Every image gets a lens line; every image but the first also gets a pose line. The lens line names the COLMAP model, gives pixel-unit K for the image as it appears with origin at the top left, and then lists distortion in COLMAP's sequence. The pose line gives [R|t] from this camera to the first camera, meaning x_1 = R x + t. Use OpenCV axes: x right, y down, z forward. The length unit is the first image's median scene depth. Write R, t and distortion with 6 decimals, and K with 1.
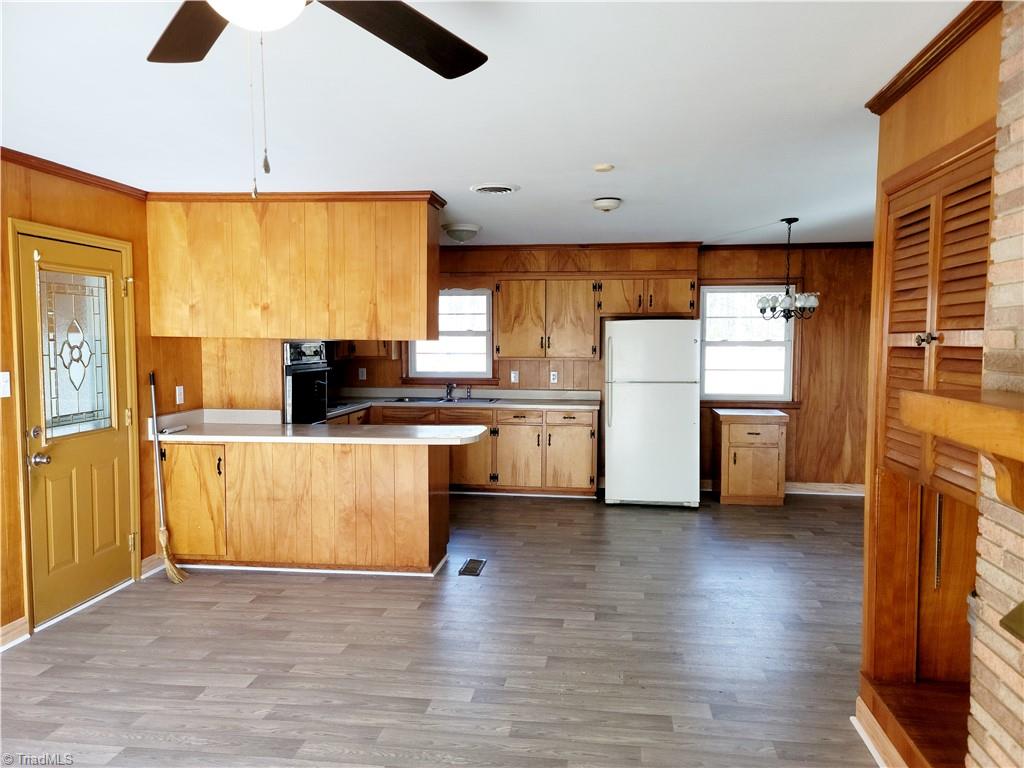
lens RADIAL K [[747.4, 0, 515.6], [0, 747.4, 386.4], [0, 0, 1]] dist [0.075319, -0.062692]
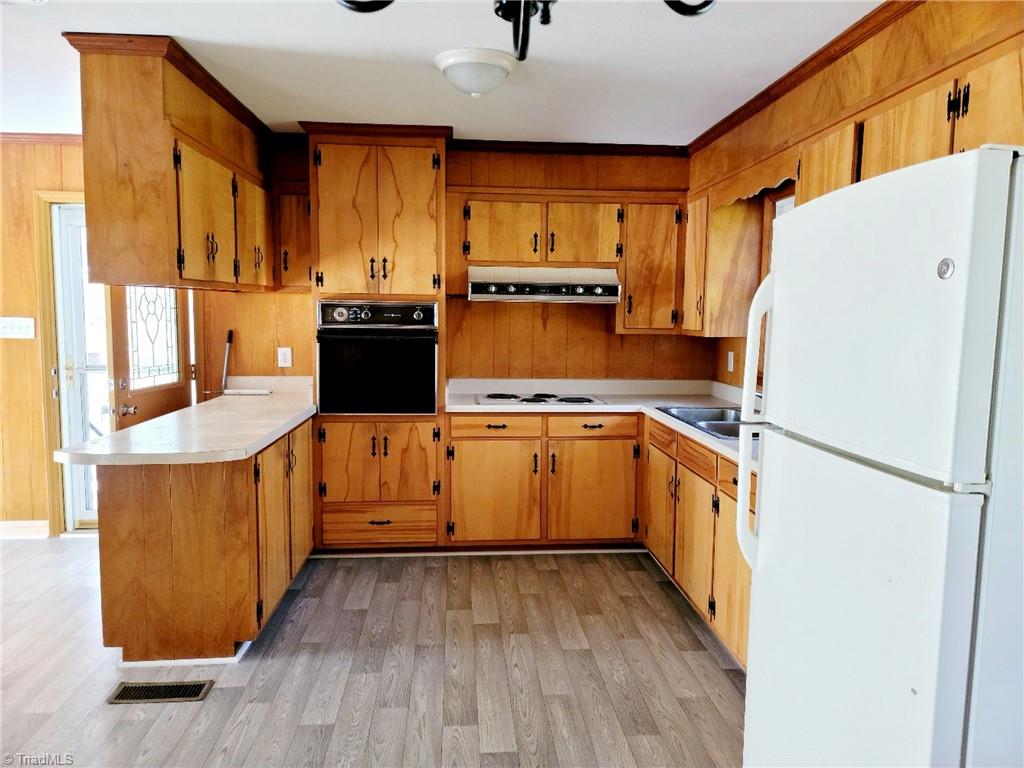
lens RADIAL K [[747.4, 0, 515.6], [0, 747.4, 386.4], [0, 0, 1]] dist [0.075319, -0.062692]
pose [[0.218010, 0.094164, -0.971393, 0.419927], [-0.075087, 0.994003, 0.079504, -0.039511], [0.973054, 0.055606, 0.223773, 0.886964]]
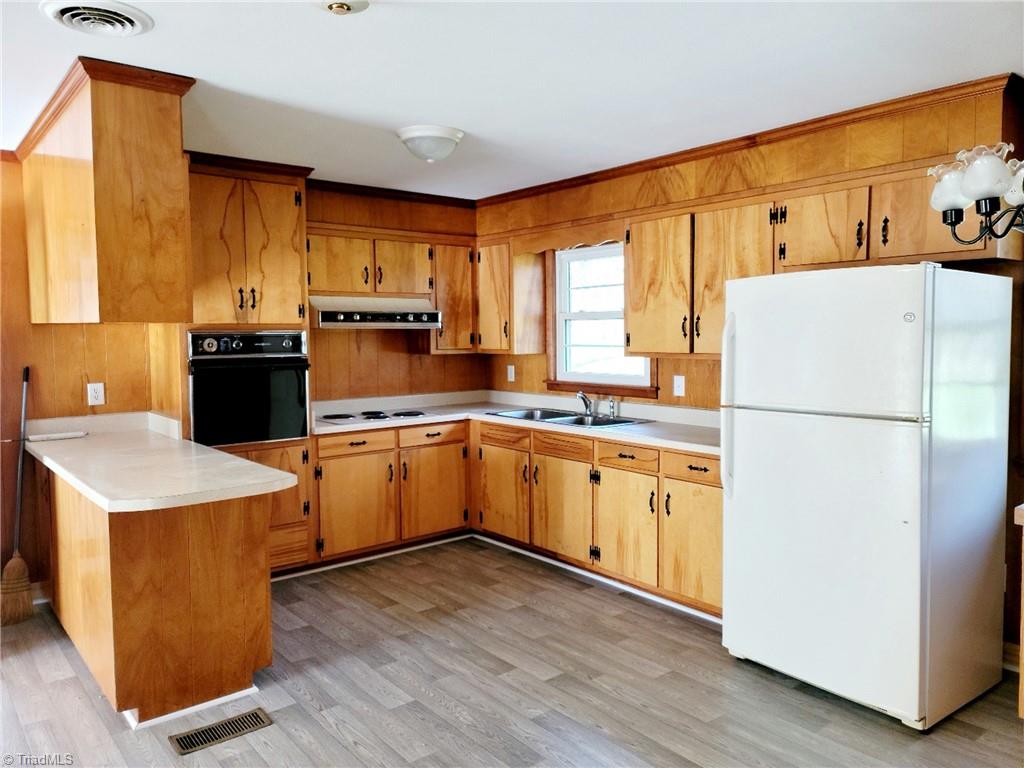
lens RADIAL K [[750.5, 0, 513.2], [0, 750.5, 379.1], [0, 0, 1]] dist [0.070535, -0.061990]
pose [[0.728941, 0.034991, -0.683681, 0.378485], [-0.034317, 0.999305, 0.014556, -0.027463], [0.683716, 0.012851, 0.729635, 0.582702]]
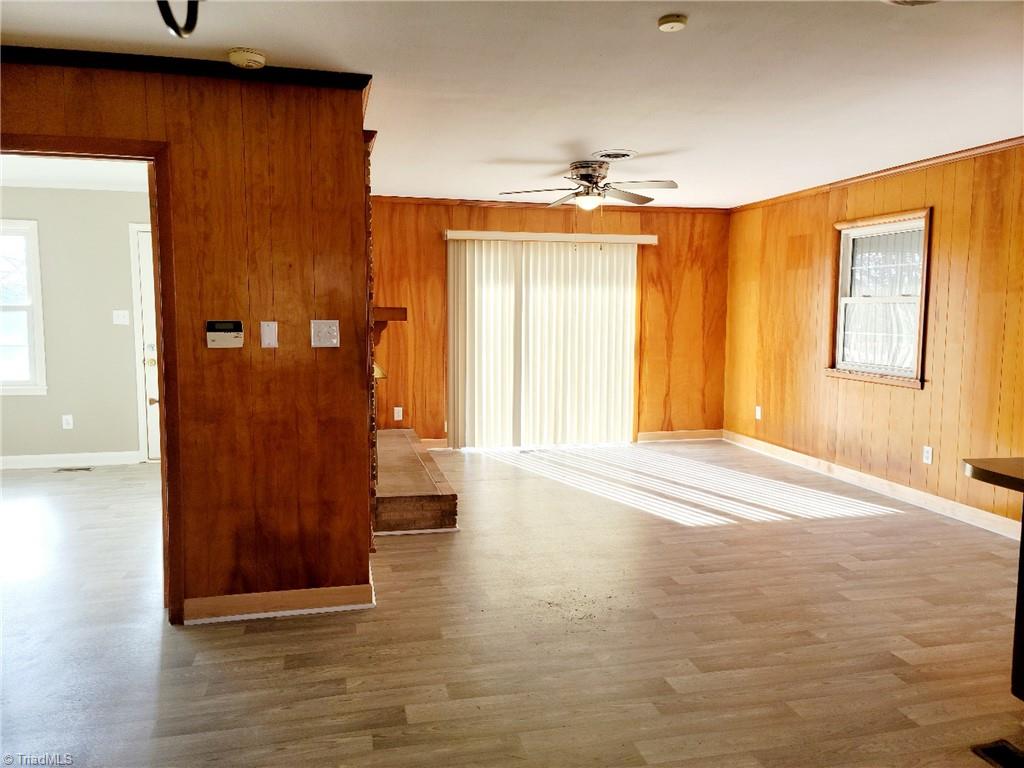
lens RADIAL K [[739.0, 0, 508.6], [0, 739.0, 374.8], [0, 0, 1]] dist [0.078404, -0.063724]
pose [[-0.935198, 0.026870, -0.353104, 0.312715], [-0.028728, 0.988074, 0.151275, -0.047006], [0.352958, 0.151616, -0.923273, 1.010770]]
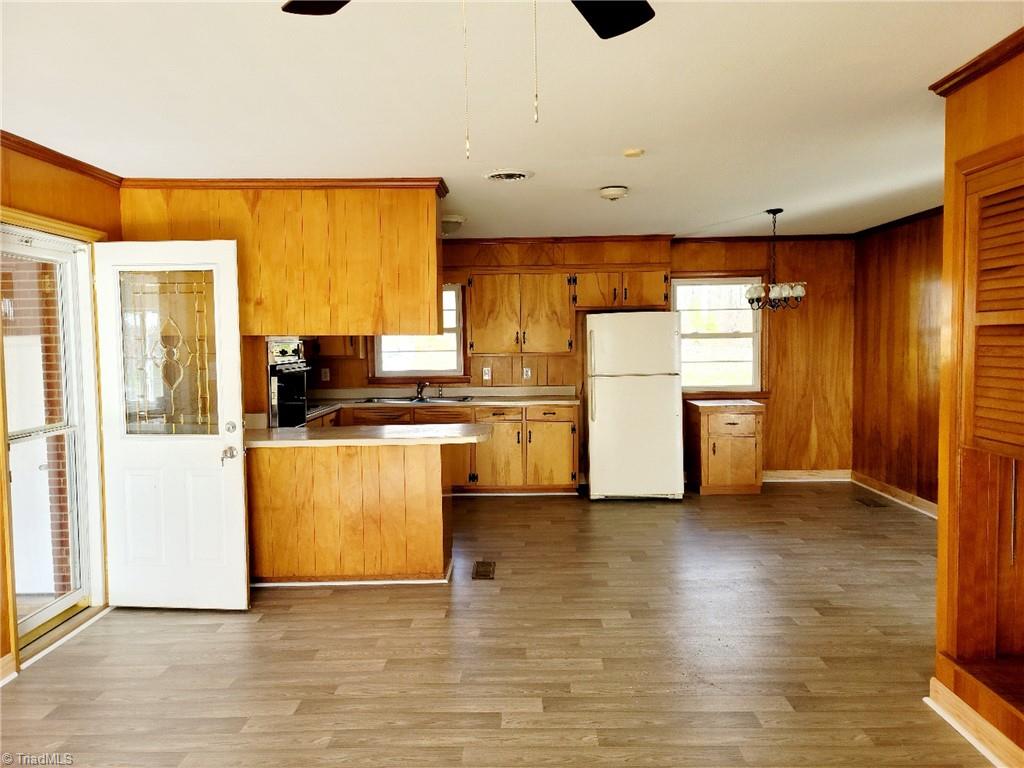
lens RADIAL K [[750.5, 0, 513.2], [0, 750.5, 379.1], [0, 0, 1]] dist [0.070535, -0.061990]
pose [[0.992880, -0.025140, 0.116434, -0.099527], [0.026350, 0.999613, -0.008866, 0.004600], [-0.116166, 0.011871, 0.993159, 0.029472]]
